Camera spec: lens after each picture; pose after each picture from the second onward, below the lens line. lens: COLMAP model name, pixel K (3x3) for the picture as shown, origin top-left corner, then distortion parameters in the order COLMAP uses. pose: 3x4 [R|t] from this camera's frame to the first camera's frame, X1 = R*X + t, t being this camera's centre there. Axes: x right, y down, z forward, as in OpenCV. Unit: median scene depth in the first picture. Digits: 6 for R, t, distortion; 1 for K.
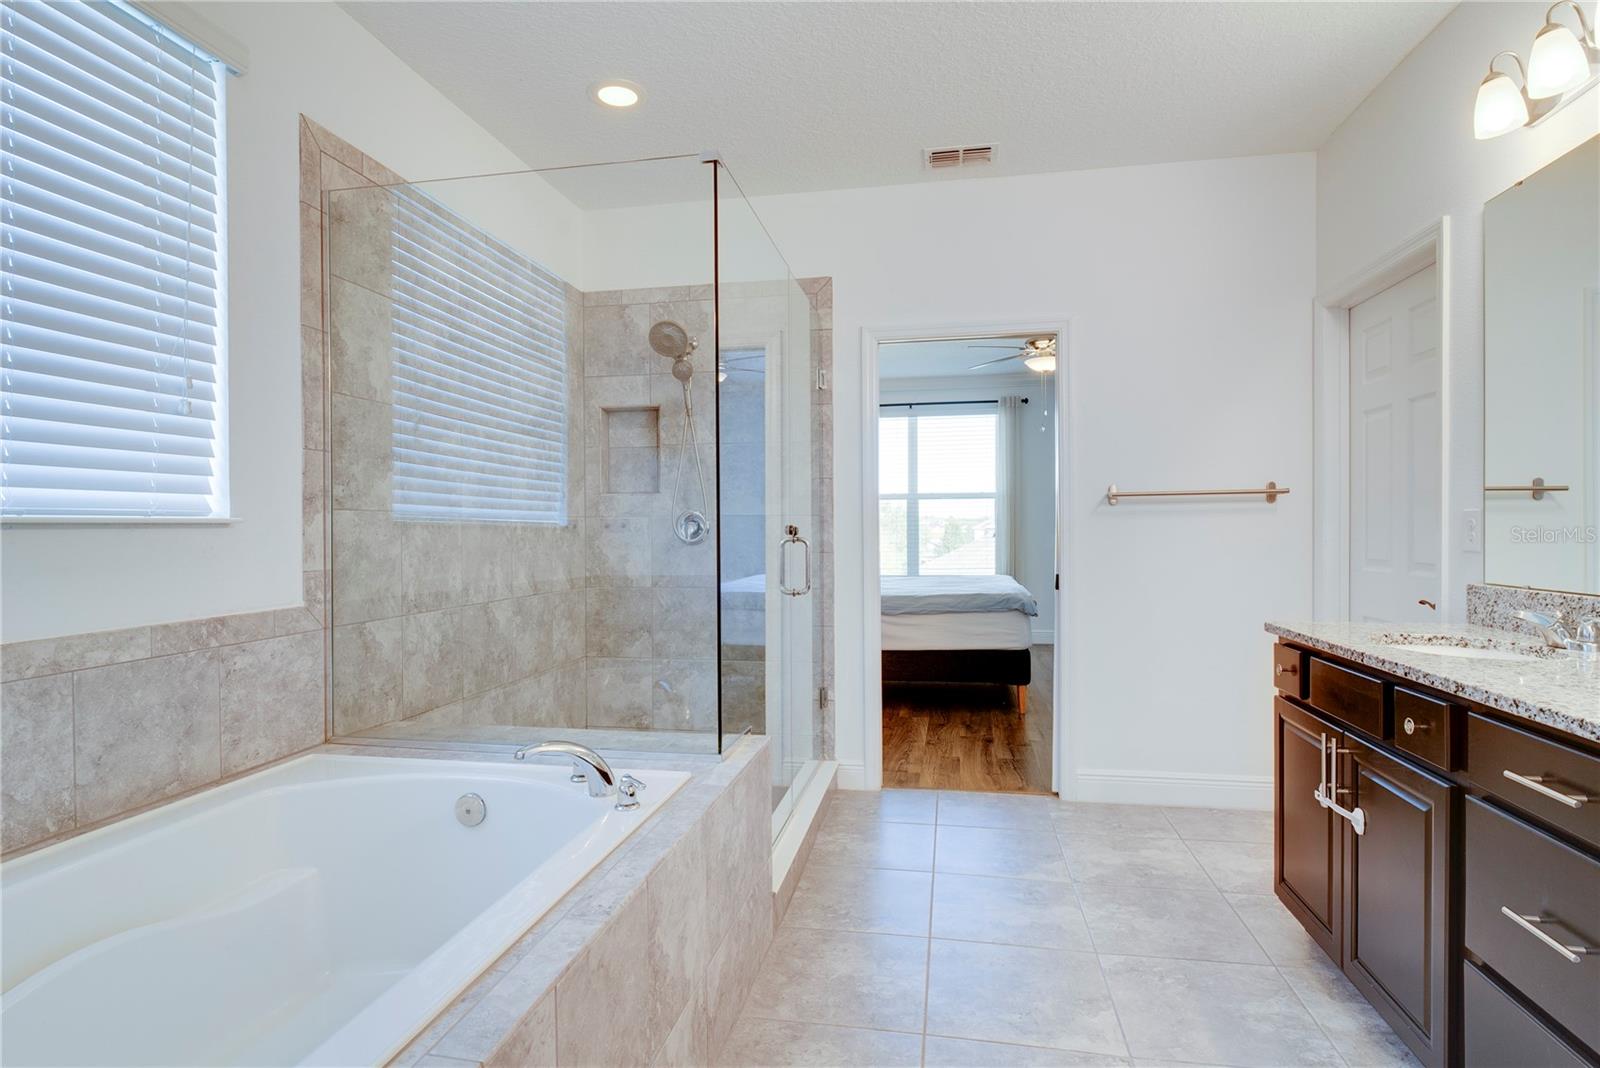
lens RADIAL K [[820.8, 0, 797.6], [0, 820.8, 535.8], [0, 0, 1]] dist [-0.001483, 0.000166]
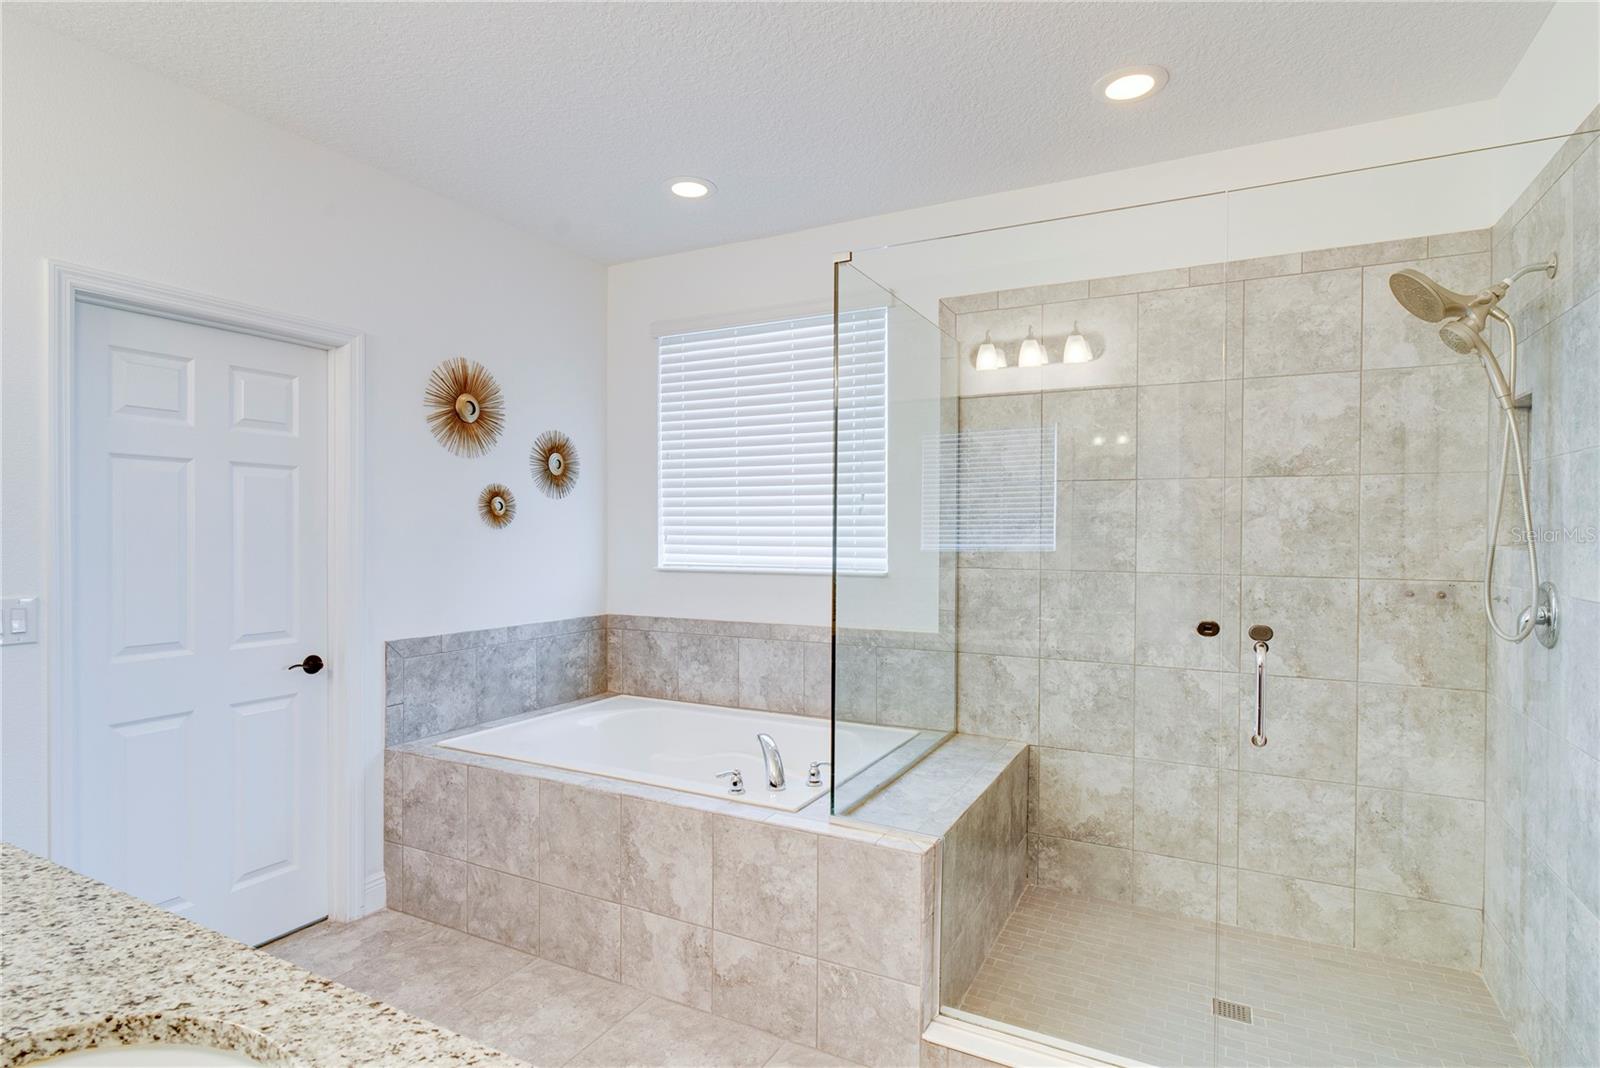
lens RADIAL K [[820.8, 0, 797.6], [0, 820.8, 535.8], [0, 0, 1]] dist [-0.001483, 0.000166]
pose [[-0.289687, 0.010545, -0.957063, 0.940515], [-0.011465, 0.999829, 0.014487, -0.115145], [0.957053, 0.015169, -0.289517, 1.257859]]
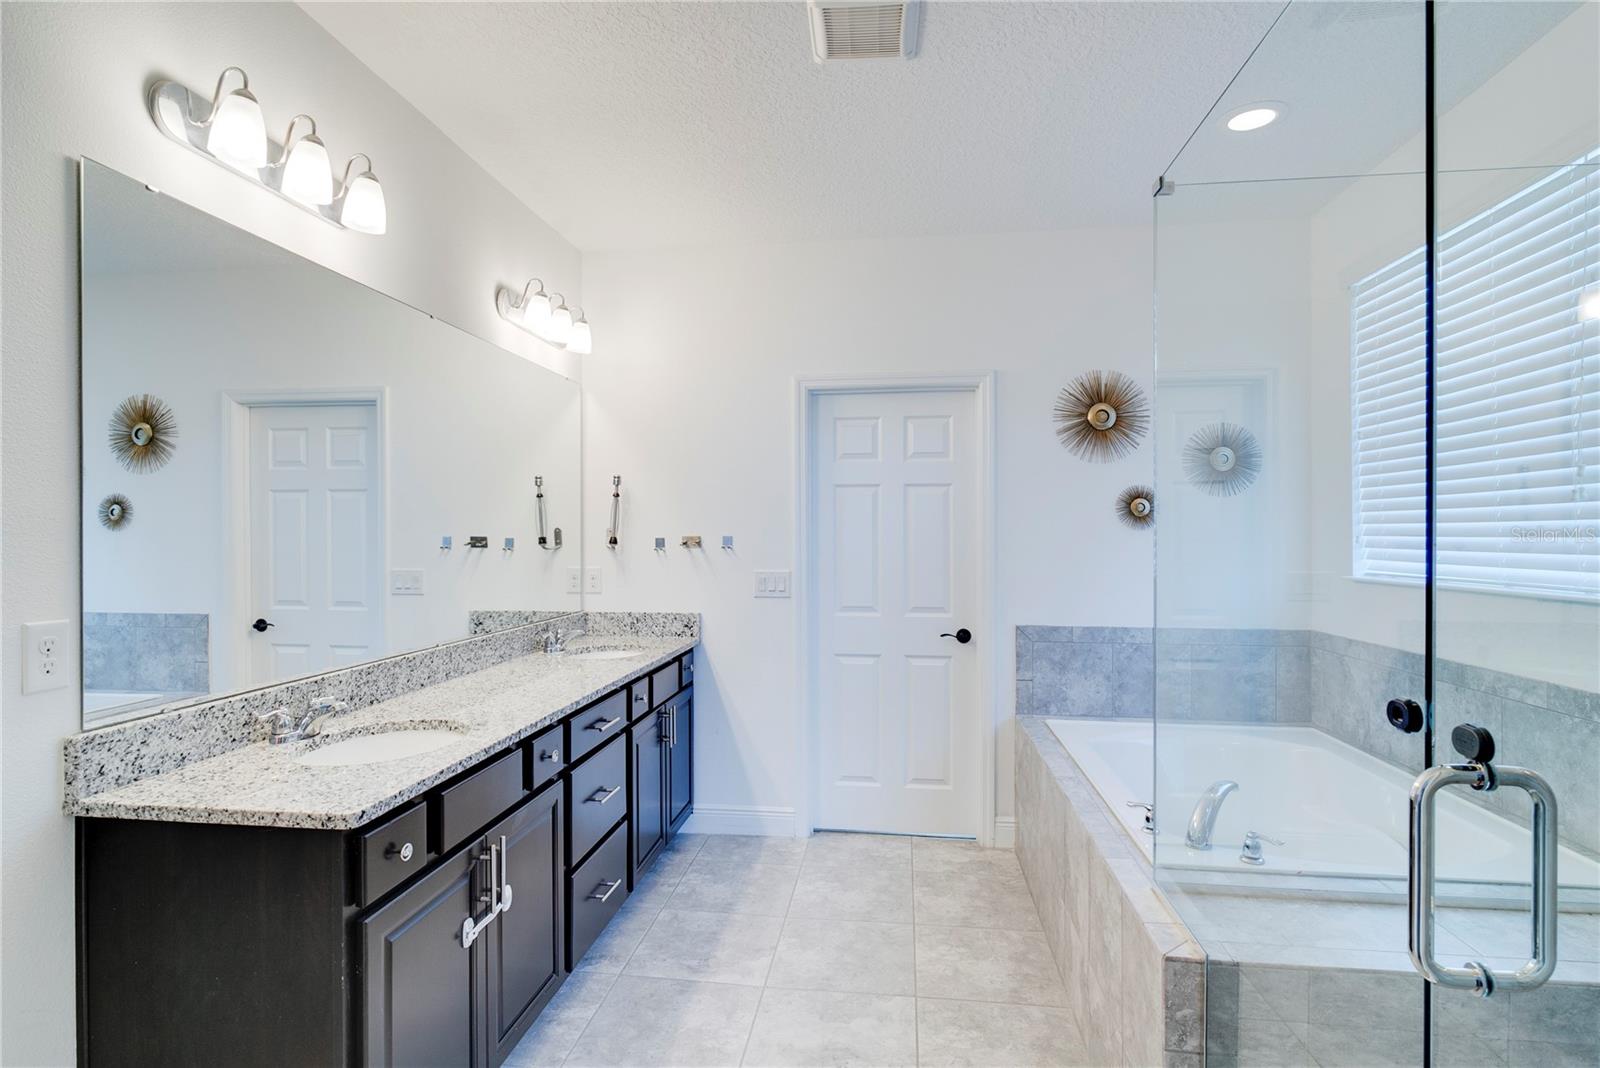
lens RADIAL K [[820.8, 0, 797.6], [0, 820.8, 535.8], [0, 0, 1]] dist [-0.001483, 0.000166]
pose [[-0.998088, 0.008004, -0.061289, 0.331799], [0.007308, 0.999906, 0.011568, -0.110466], [0.061376, 0.011098, -0.998053, 1.832268]]
